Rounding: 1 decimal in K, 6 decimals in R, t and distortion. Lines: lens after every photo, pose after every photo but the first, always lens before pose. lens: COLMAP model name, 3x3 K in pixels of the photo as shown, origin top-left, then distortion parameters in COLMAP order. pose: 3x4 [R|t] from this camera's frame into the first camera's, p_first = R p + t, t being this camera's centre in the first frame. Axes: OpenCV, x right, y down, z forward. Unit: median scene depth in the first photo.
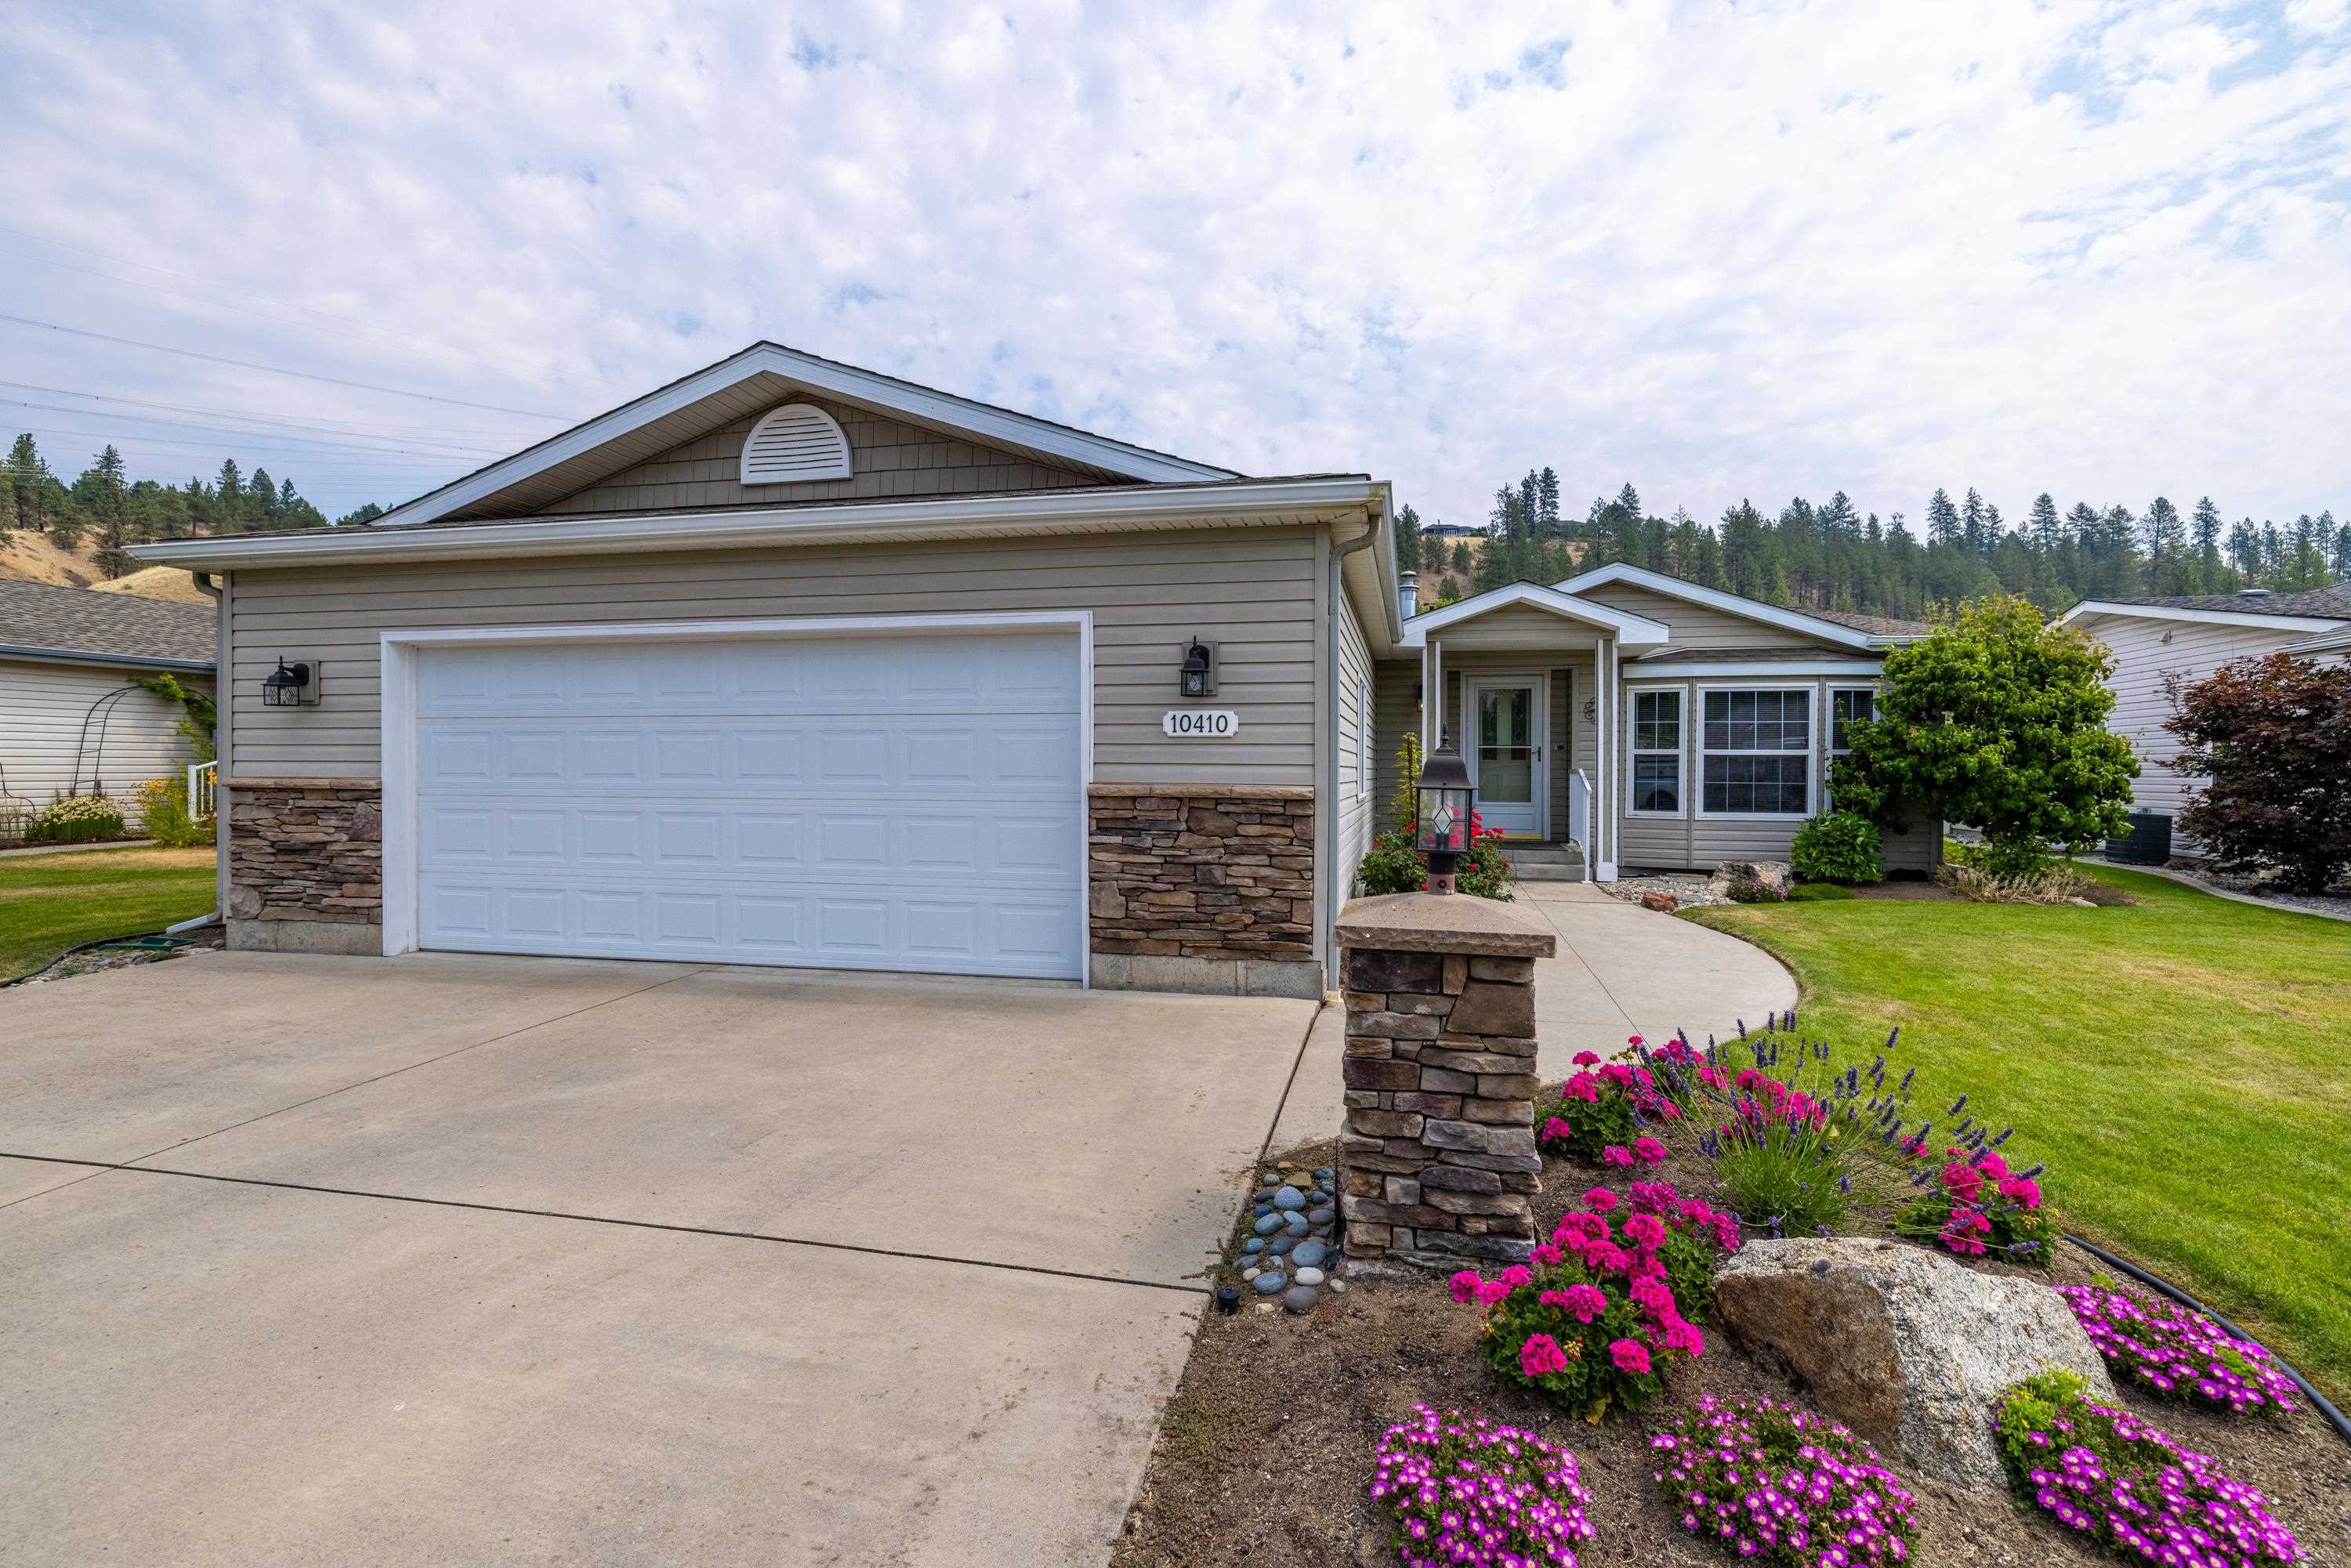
lens RADIAL K [[1026.7, 0, 1184.3], [0, 1026.7, 756.7], [0, 0, 1]] dist [0.001648, 0.000548]
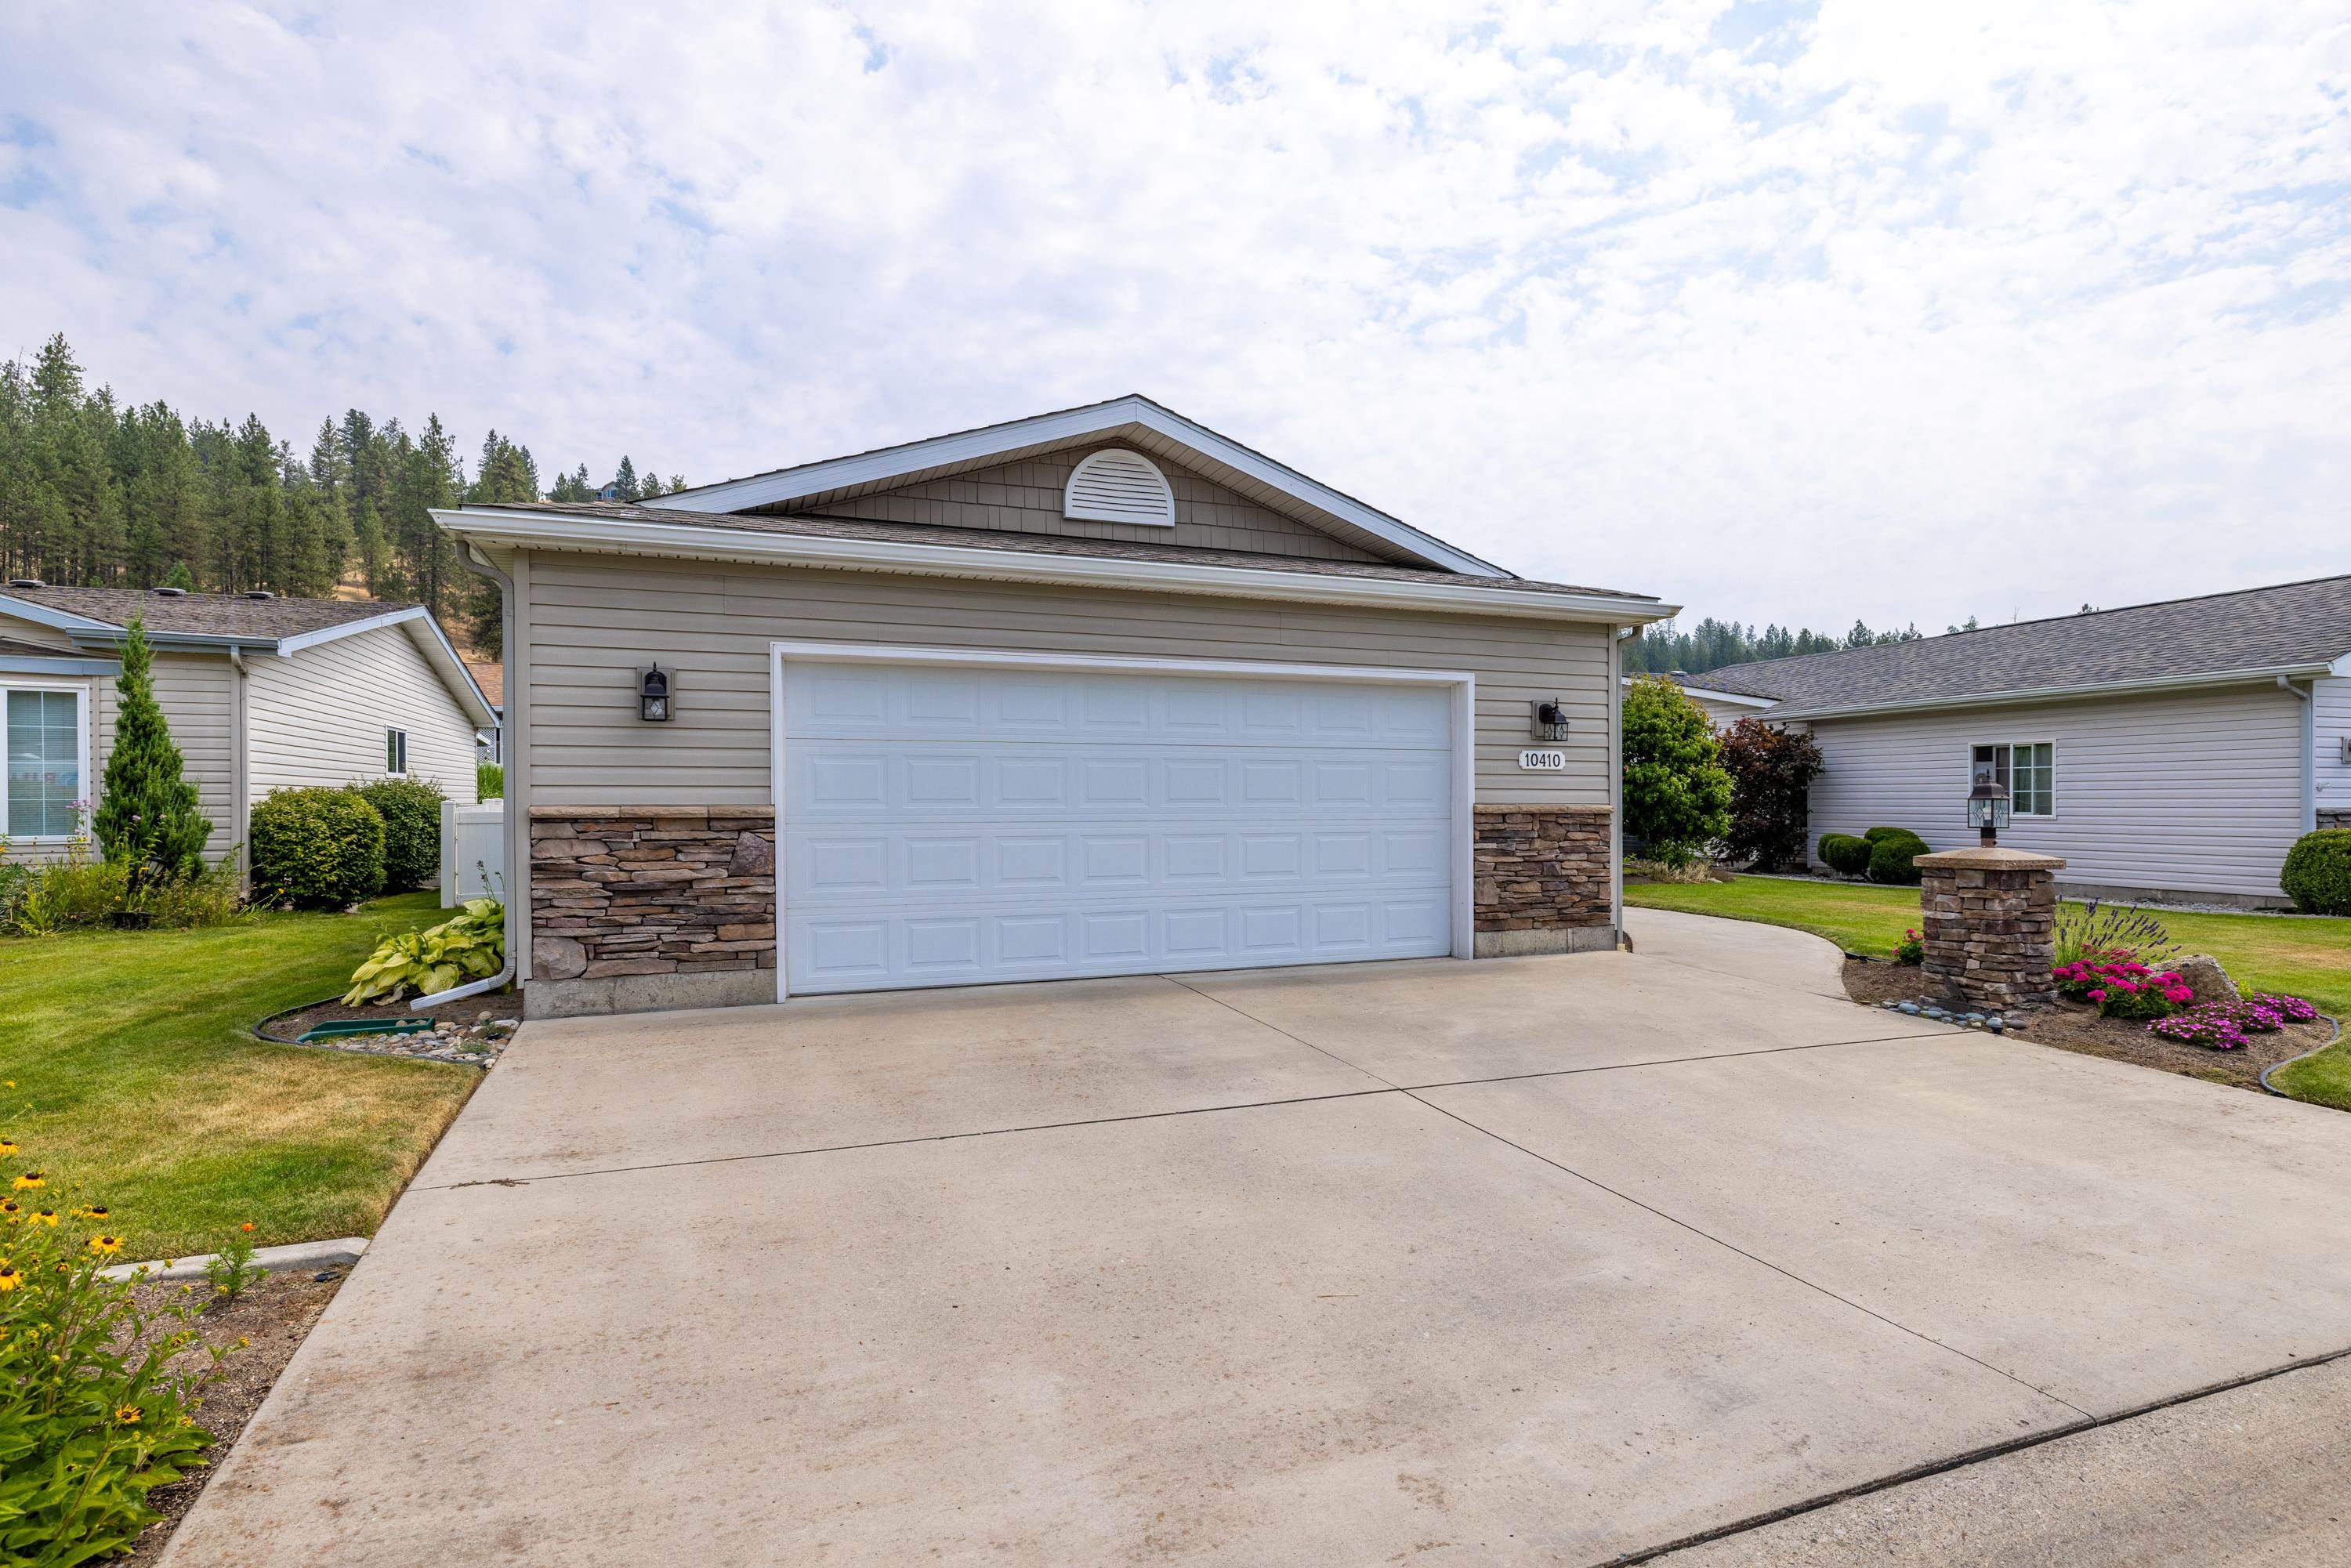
lens RADIAL K [[1170.5, 0, 1214.7], [0, 1170.5, 784.2], [0, 0, 1]] dist [-0.011006, -0.000392]
pose [[0.836142, 0.002624, 0.548506, -1.071386], [-0.002802, 0.999996, -0.000513, 0.002101], [-0.548505, -0.001108, 0.836146, -0.067017]]
